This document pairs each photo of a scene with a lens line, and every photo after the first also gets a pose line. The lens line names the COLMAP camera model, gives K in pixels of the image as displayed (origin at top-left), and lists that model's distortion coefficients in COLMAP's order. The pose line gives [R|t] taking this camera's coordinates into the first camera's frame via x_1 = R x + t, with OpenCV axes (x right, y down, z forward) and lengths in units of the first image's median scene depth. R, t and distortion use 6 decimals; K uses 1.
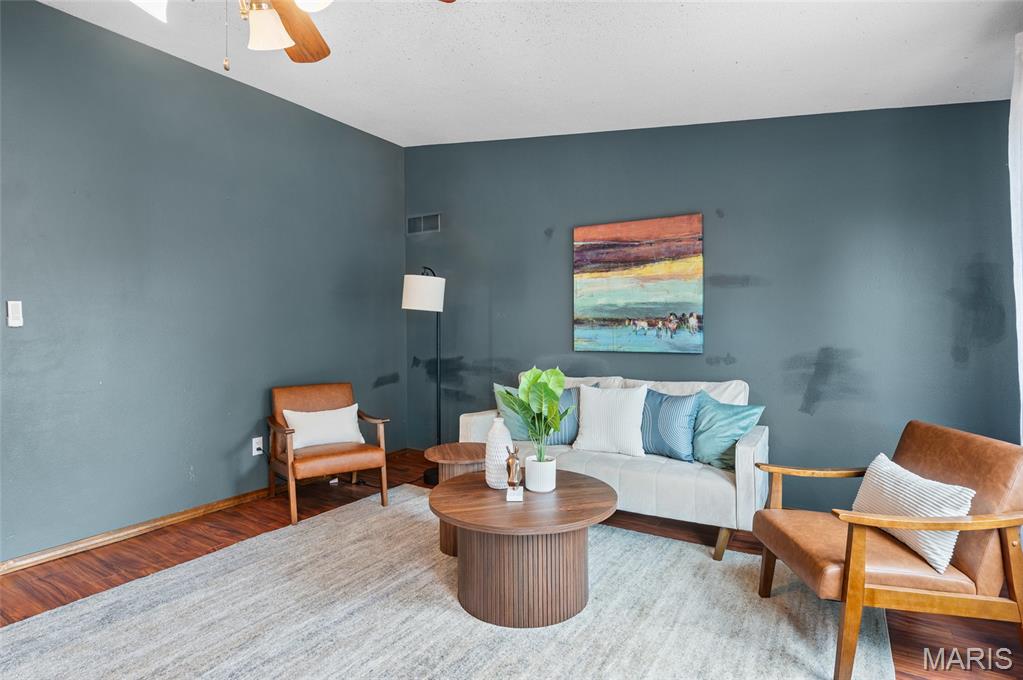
lens RADIAL K [[528.2, 0, 514.5], [0, 528.2, 326.7], [0, 0, 1]] dist [-0.003416, -0.000815]
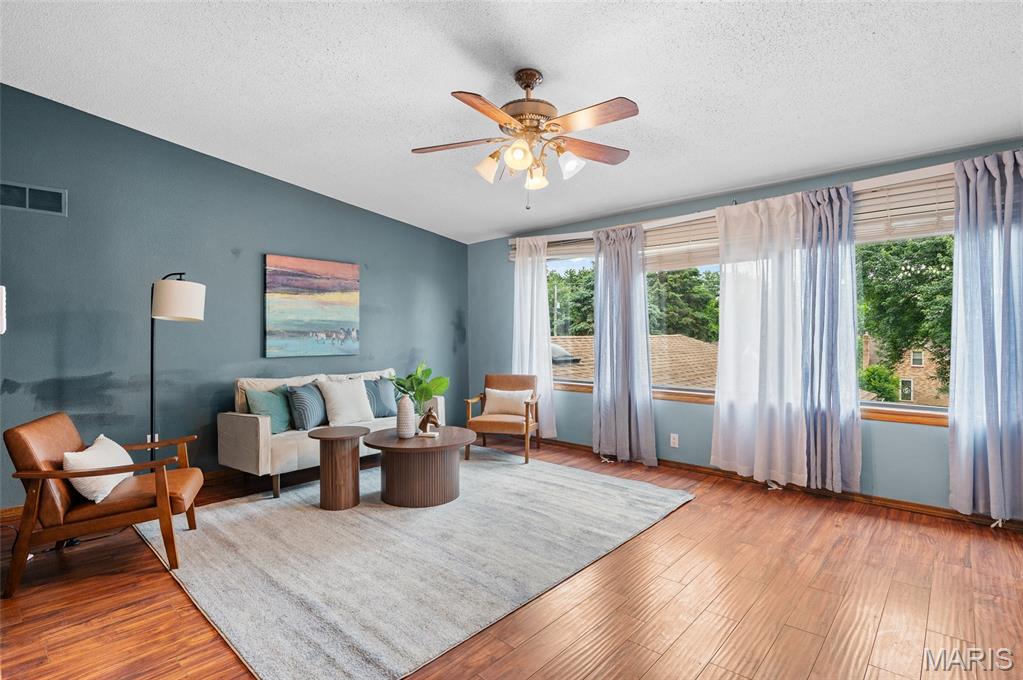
lens RADIAL K [[498.1, 0, 509.0], [0, 498.1, 335.3], [0, 0, 1]] dist [-0.003738, -0.001494]
pose [[0.185090, 0.006572, 0.982700, -0.996491], [0.002928, 0.999970, -0.007239, 0.005821], [-0.982717, 0.004217, 0.185065, 0.289524]]
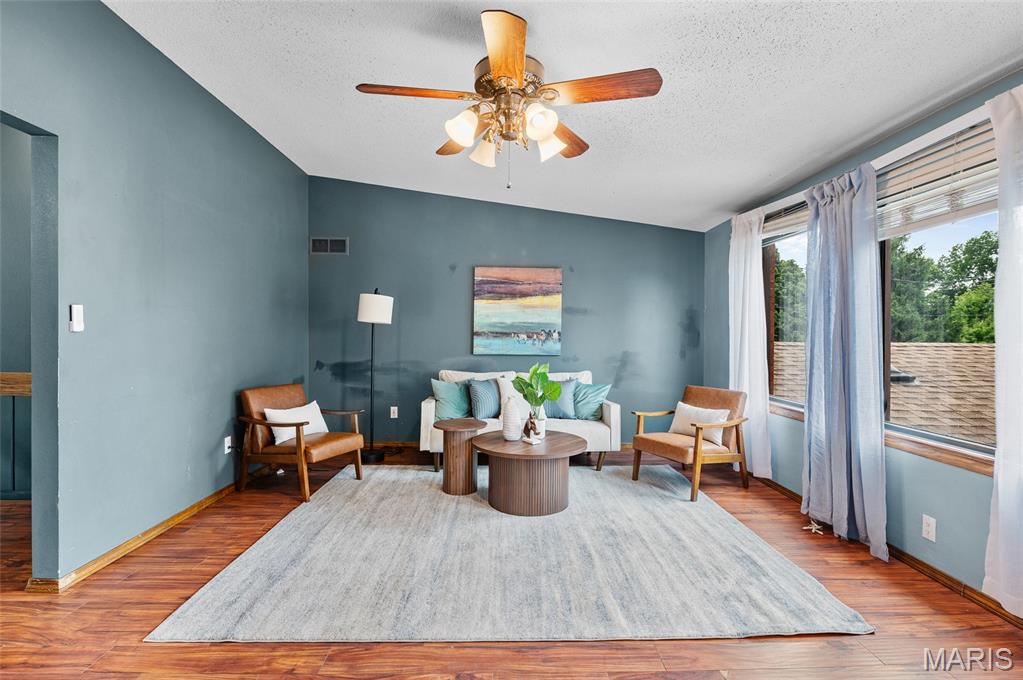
lens RADIAL K [[473.8, 0, 511.5], [0, 473.8, 340.0], [0, 0, 1]] dist [-0.003598, -0.000885]
pose [[0.833742, 0.010708, 0.552050, -0.561986], [-0.016871, 0.999839, 0.006086, -0.002313], [-0.551896, -0.014388, 0.833789, -0.120883]]
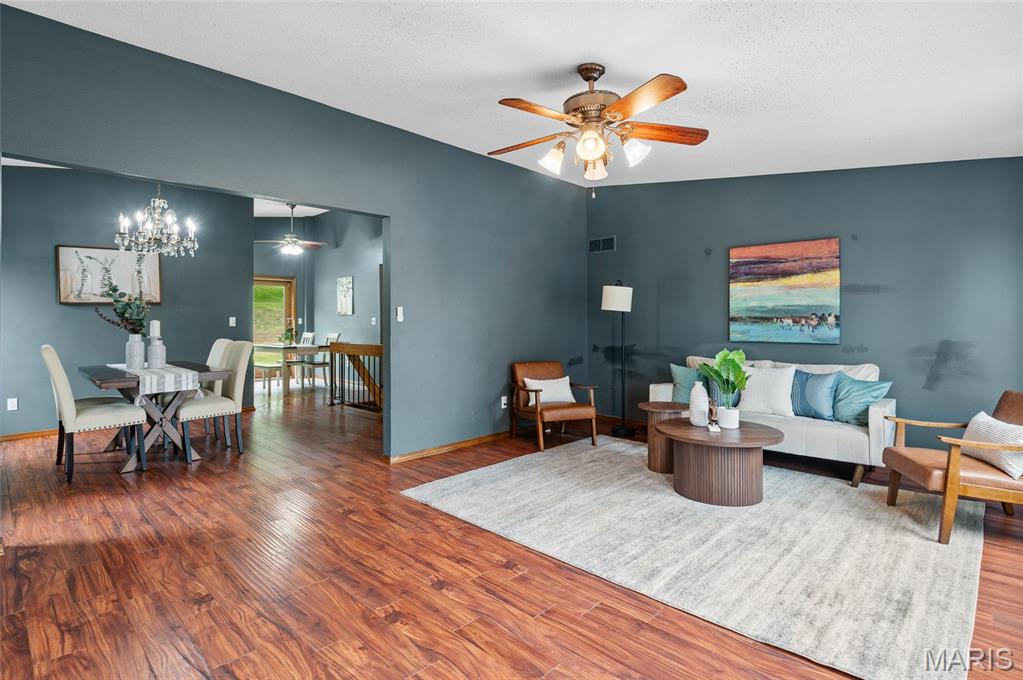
lens RADIAL K [[506.5, 0, 505.0], [0, 506.5, 319.5], [0, 0, 1]] dist [-0.001802, -0.001643]
pose [[0.976603, 0.004010, -0.215015, -0.186196], [-0.004558, 0.999987, -0.002056, -0.003964], [0.215004, 0.002988, 0.976609, -0.410070]]
